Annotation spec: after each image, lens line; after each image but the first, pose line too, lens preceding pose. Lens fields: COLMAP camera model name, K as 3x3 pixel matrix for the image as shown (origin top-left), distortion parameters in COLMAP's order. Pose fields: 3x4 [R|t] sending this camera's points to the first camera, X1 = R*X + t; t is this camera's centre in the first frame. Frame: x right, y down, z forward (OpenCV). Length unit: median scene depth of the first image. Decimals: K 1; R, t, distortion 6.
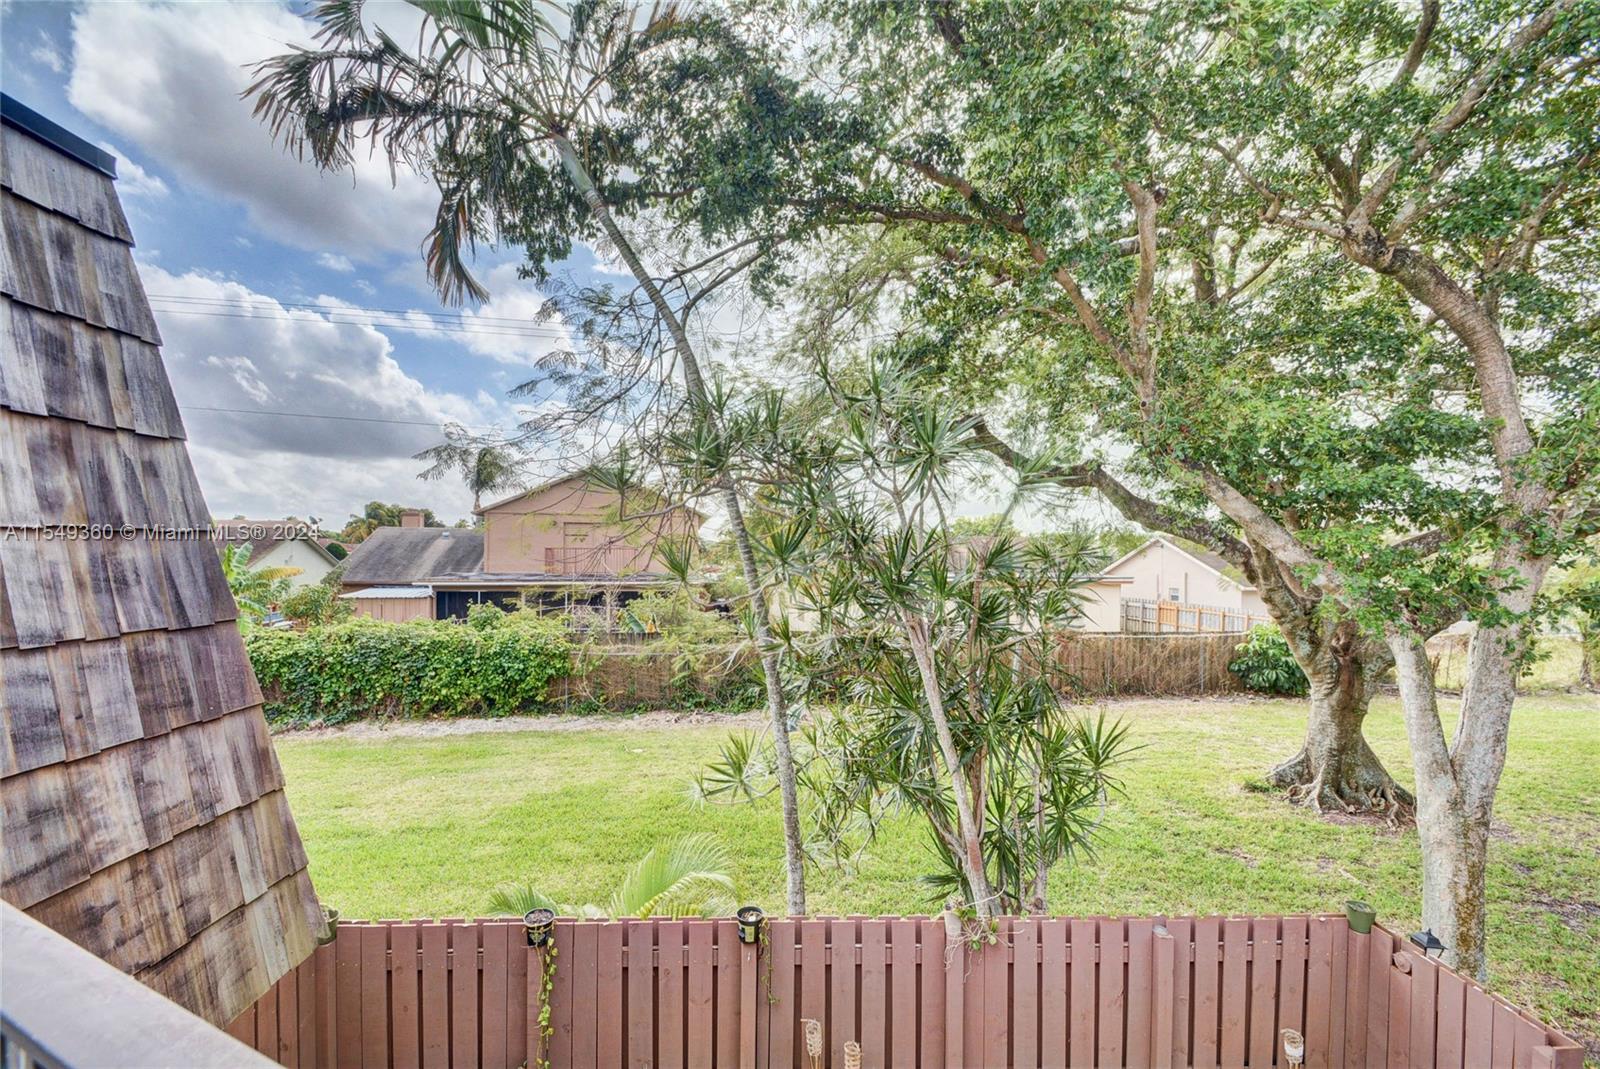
lens RADIAL K [[696.2, 0, 773.7], [0, 696.2, 556.6], [0, 0, 1]] dist [0.024358, -0.021242]
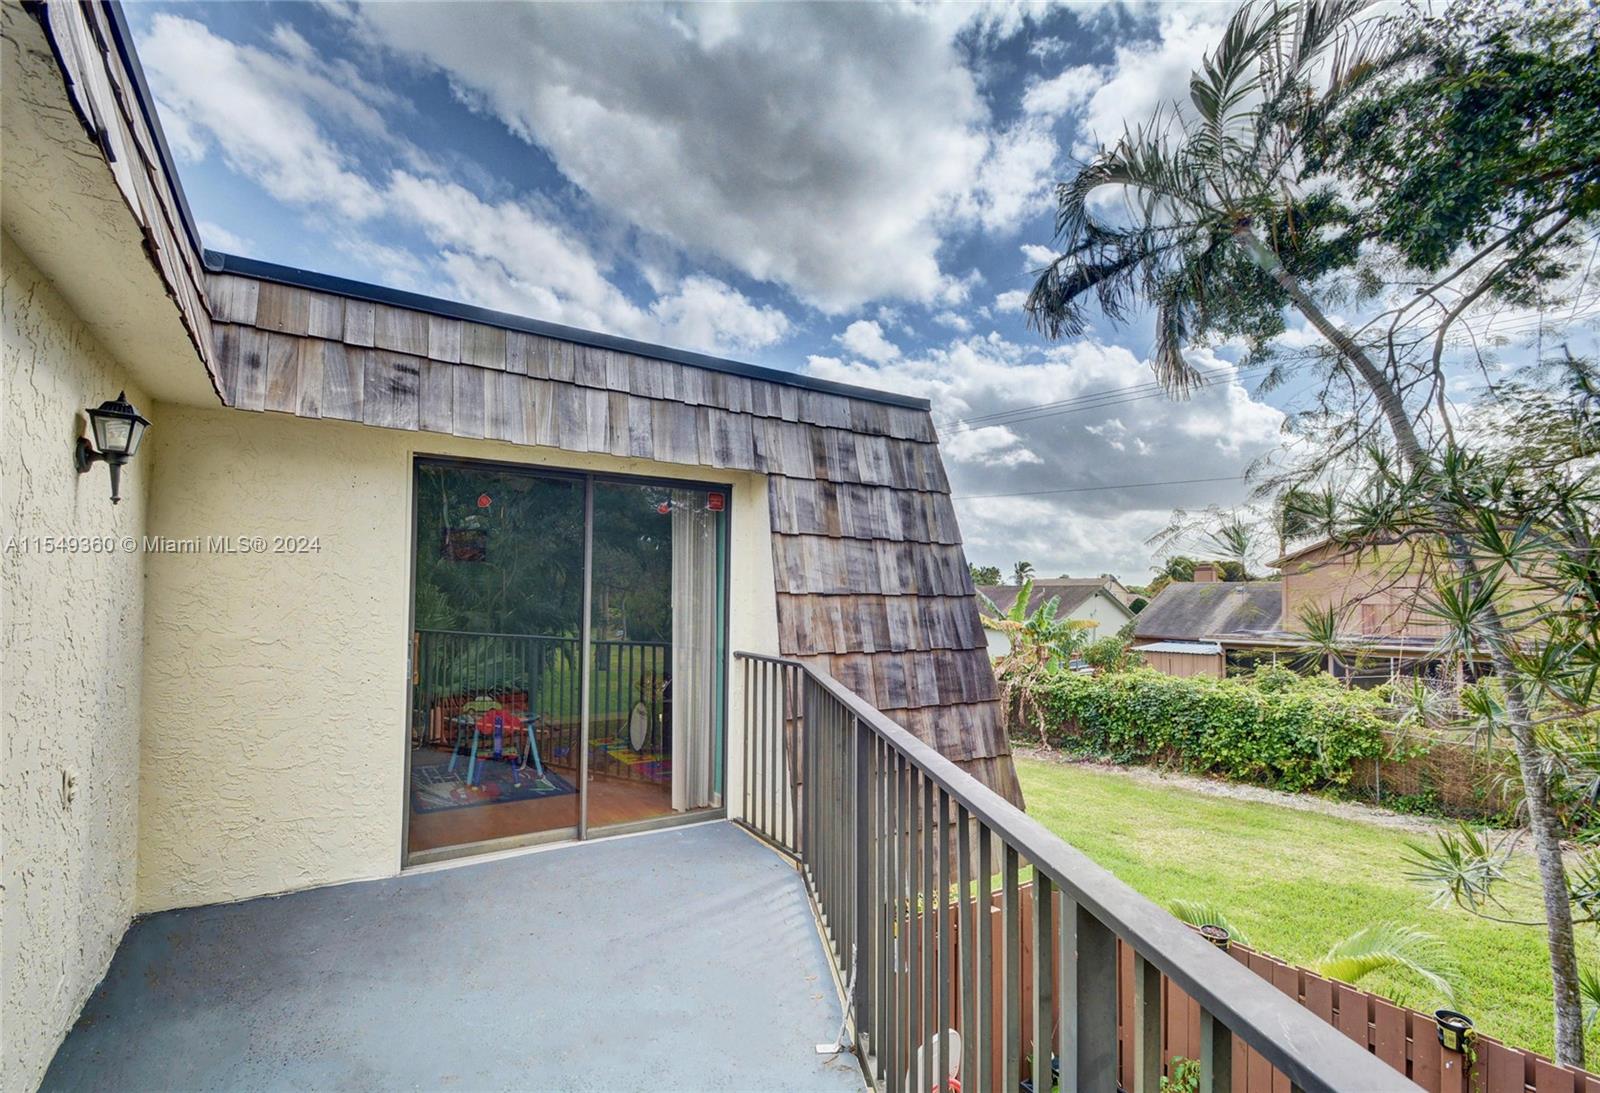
lens RADIAL K [[749.1, 0, 800.0], [0, 749.1, 546.5], [0, 0, 1]] dist [0.029637, 0.000215]
pose [[0.540696, -0.061976, -0.838932, 0.116216], [-0.010922, 0.996681, -0.080669, -0.000171], [0.841147, 0.052780, 0.538225, -0.080673]]
